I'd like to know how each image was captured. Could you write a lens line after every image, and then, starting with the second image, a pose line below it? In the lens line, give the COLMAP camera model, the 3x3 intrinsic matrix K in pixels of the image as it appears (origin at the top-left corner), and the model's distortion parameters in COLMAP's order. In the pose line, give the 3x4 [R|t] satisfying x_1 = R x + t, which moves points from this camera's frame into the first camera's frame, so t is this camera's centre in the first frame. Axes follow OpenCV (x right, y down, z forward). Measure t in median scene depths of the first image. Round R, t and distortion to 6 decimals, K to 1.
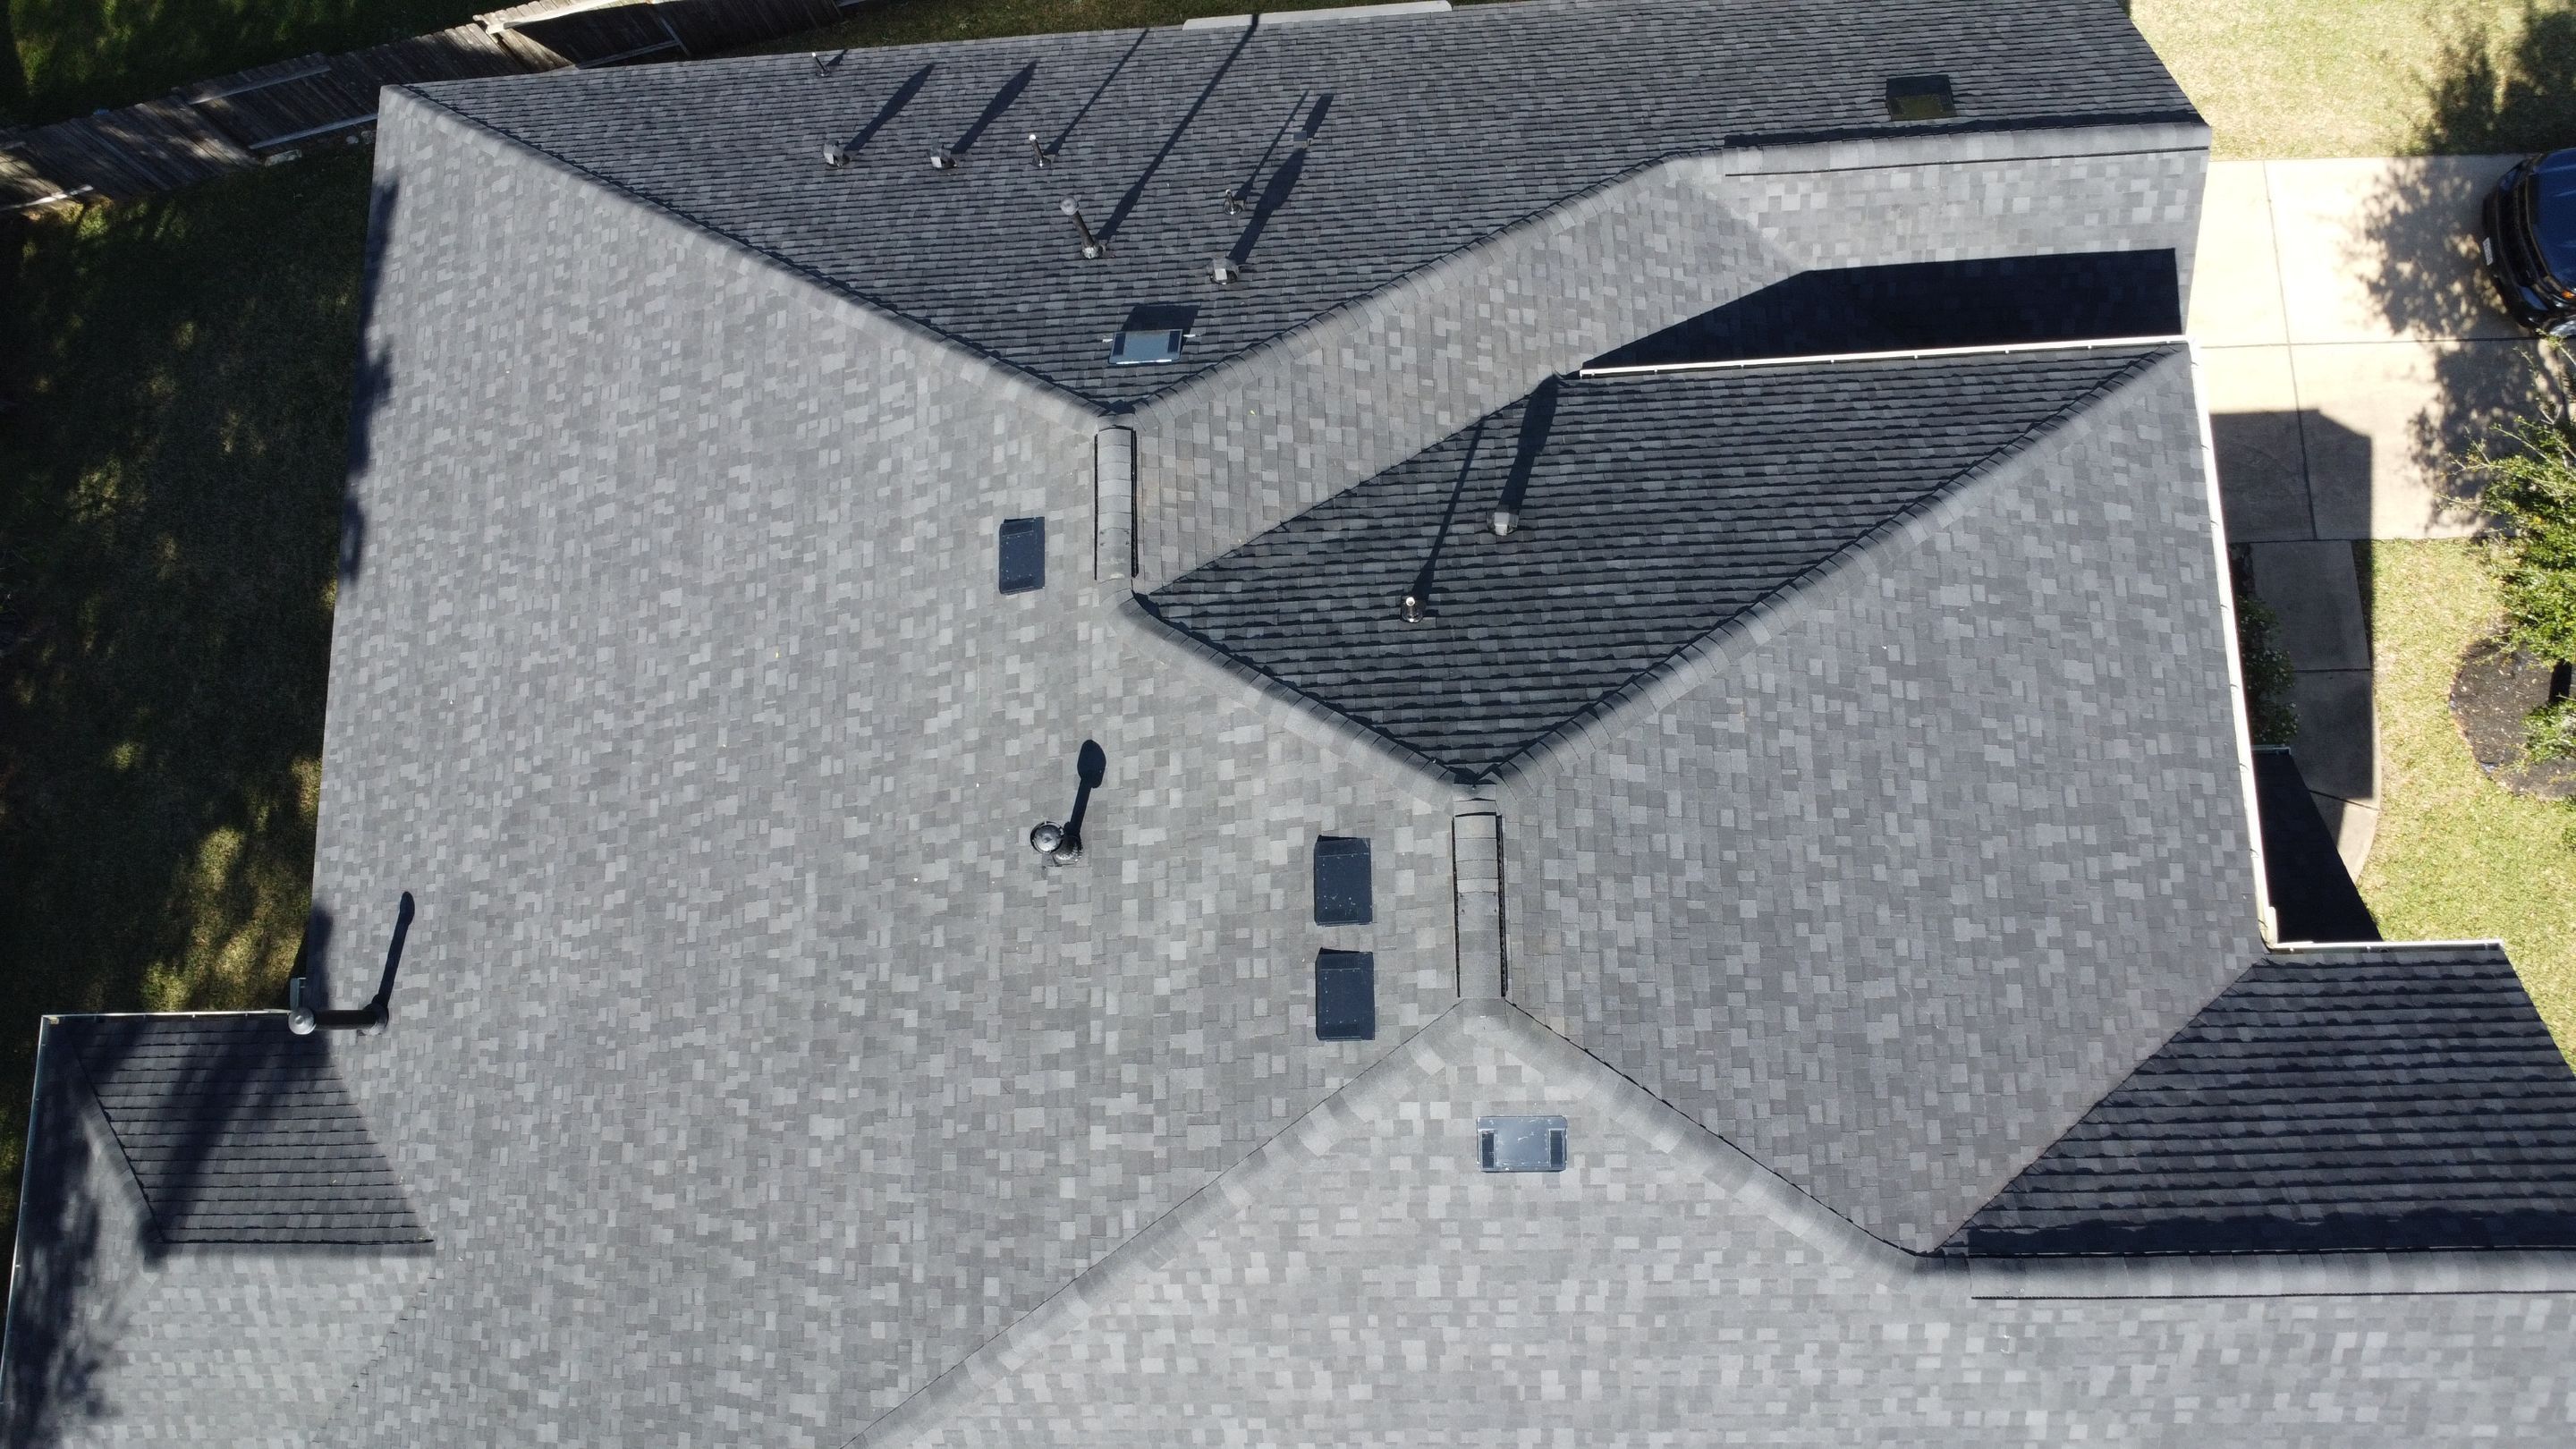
lens RADIAL K [[1863.5, 0, 1288.7], [0, 1863.5, 713.0], [0, 0, 1]] dist [-0.018709, -0.022114]
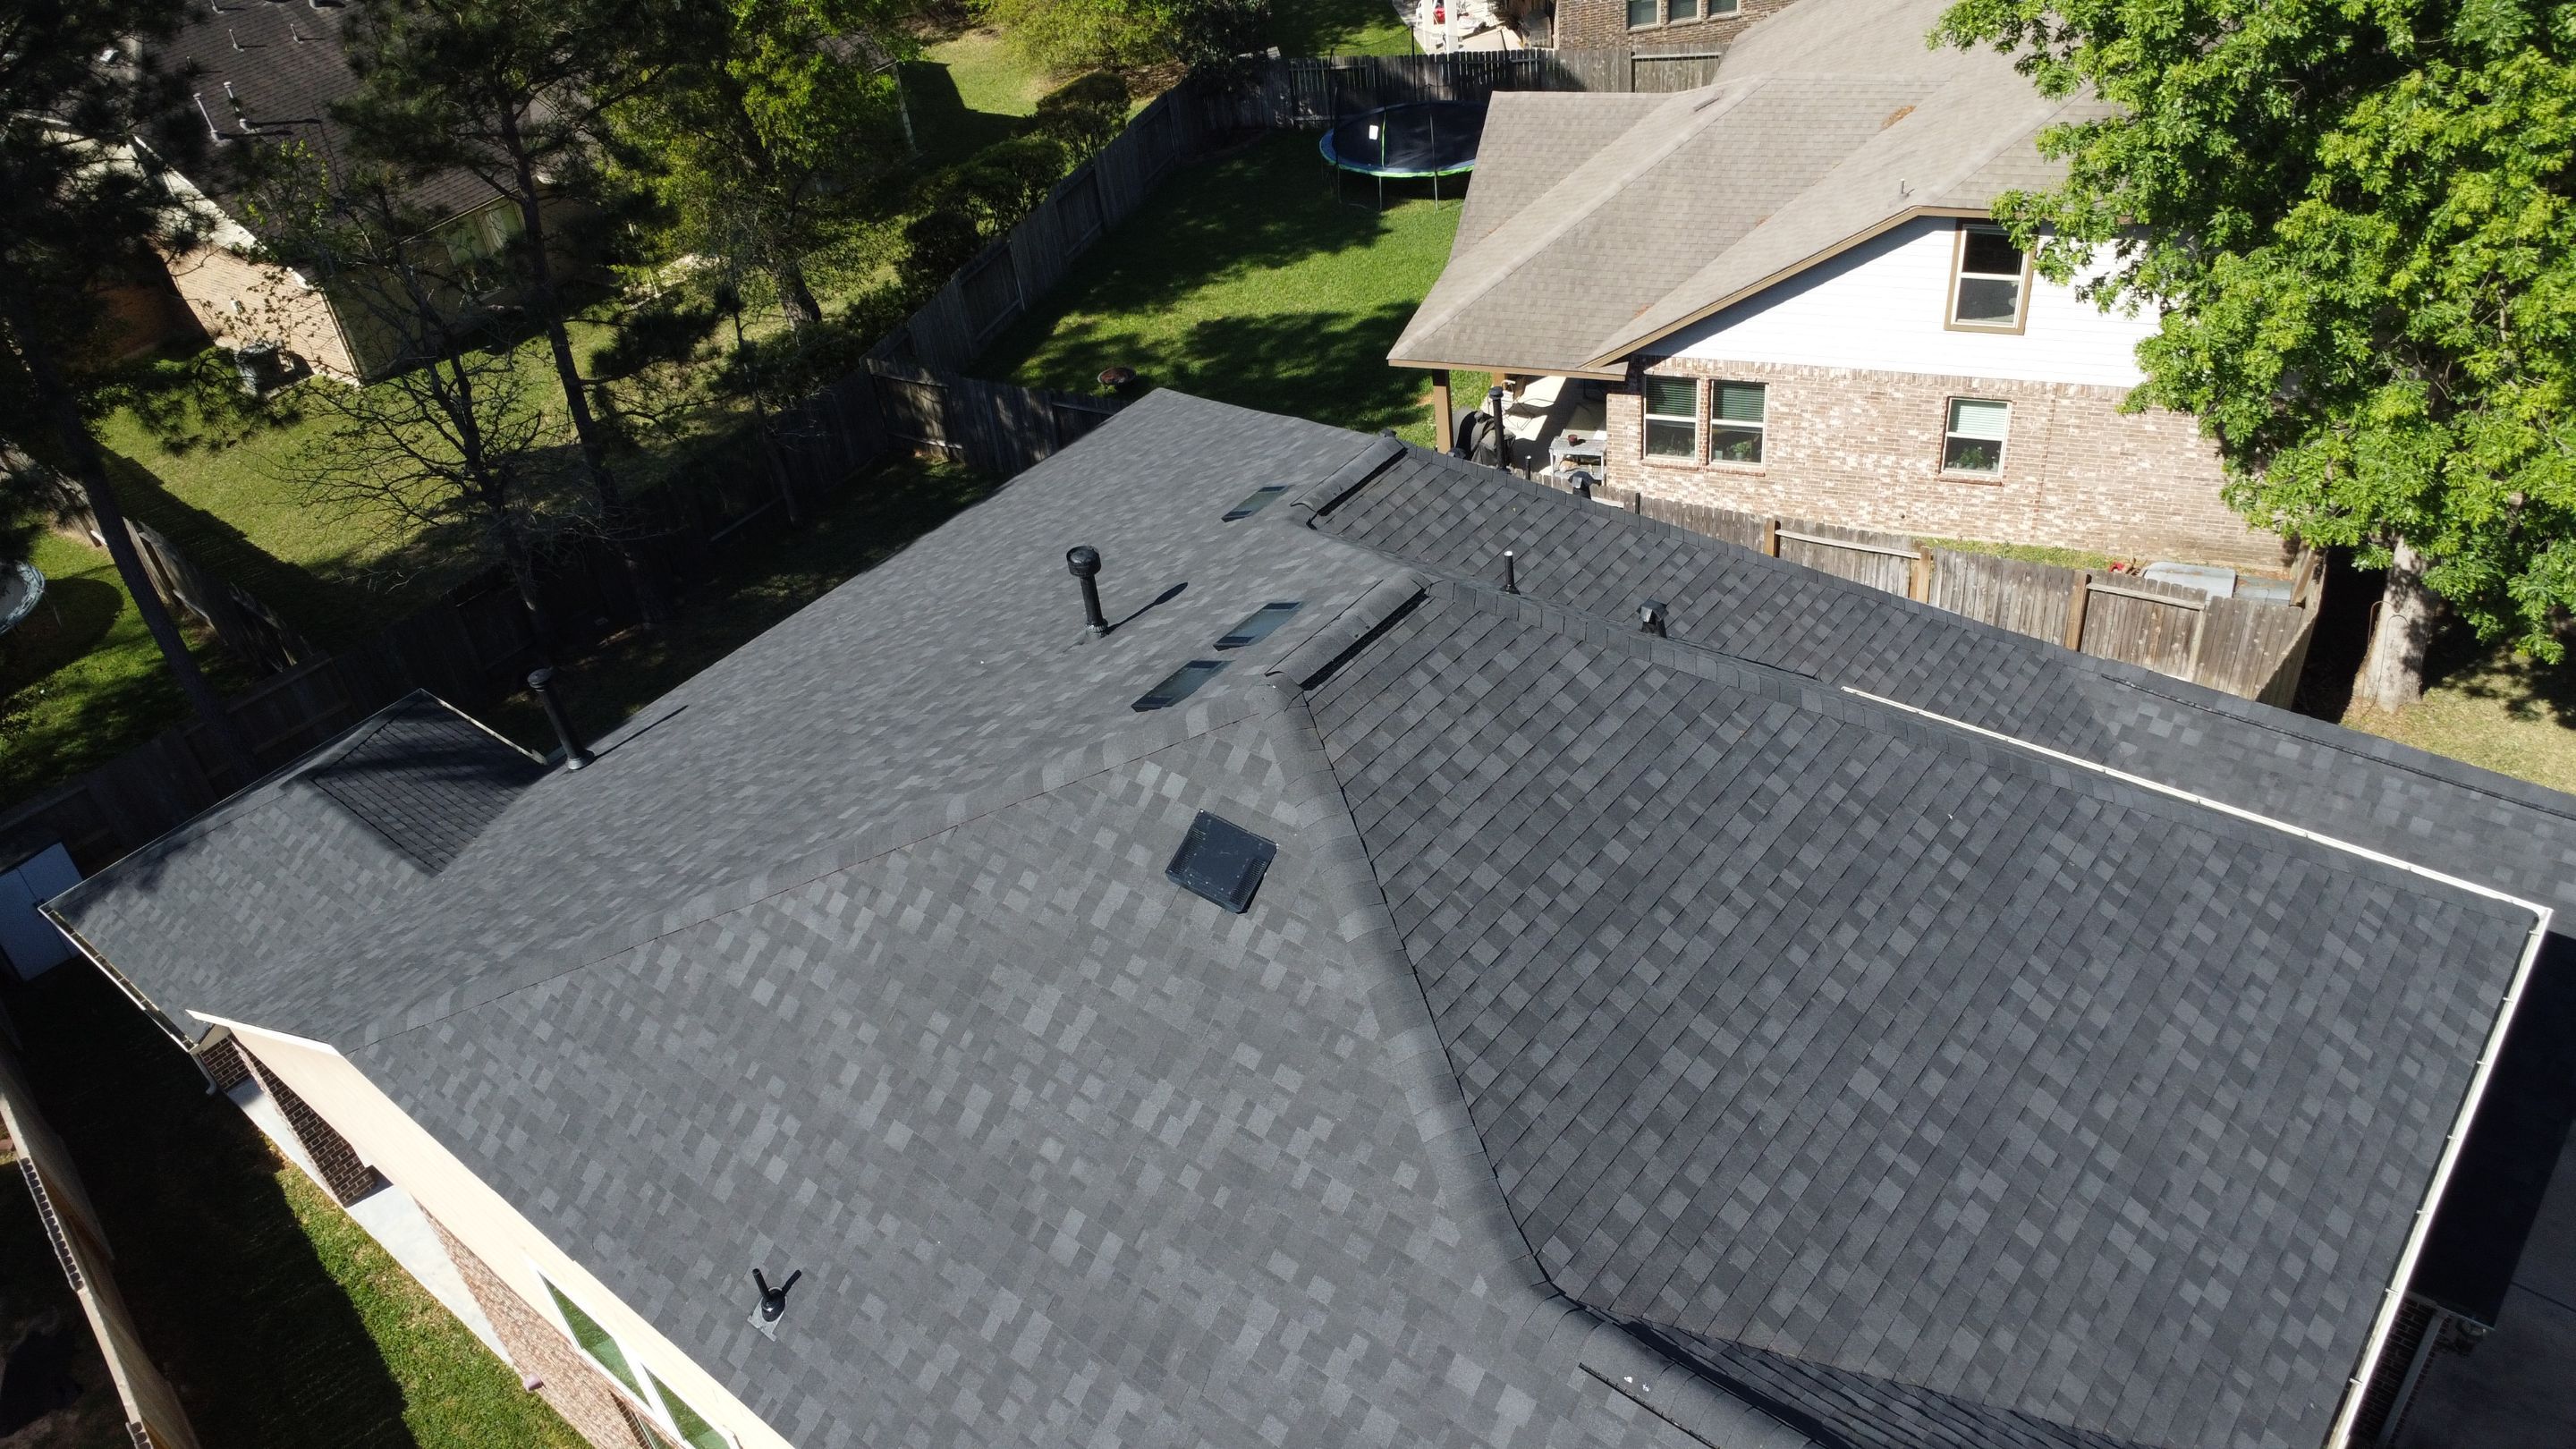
lens RADIAL K [[1863.5, 0, 1289.2], [0, 1863.5, 705.5], [0, 0, 1]] dist [-0.018709, -0.022114]
pose [[0.765499, 0.395234, -0.507742, 0.489302], [-0.624669, 0.645697, -0.439163, 0.478076], [0.154276, 0.653349, 0.741171, 0.295207]]
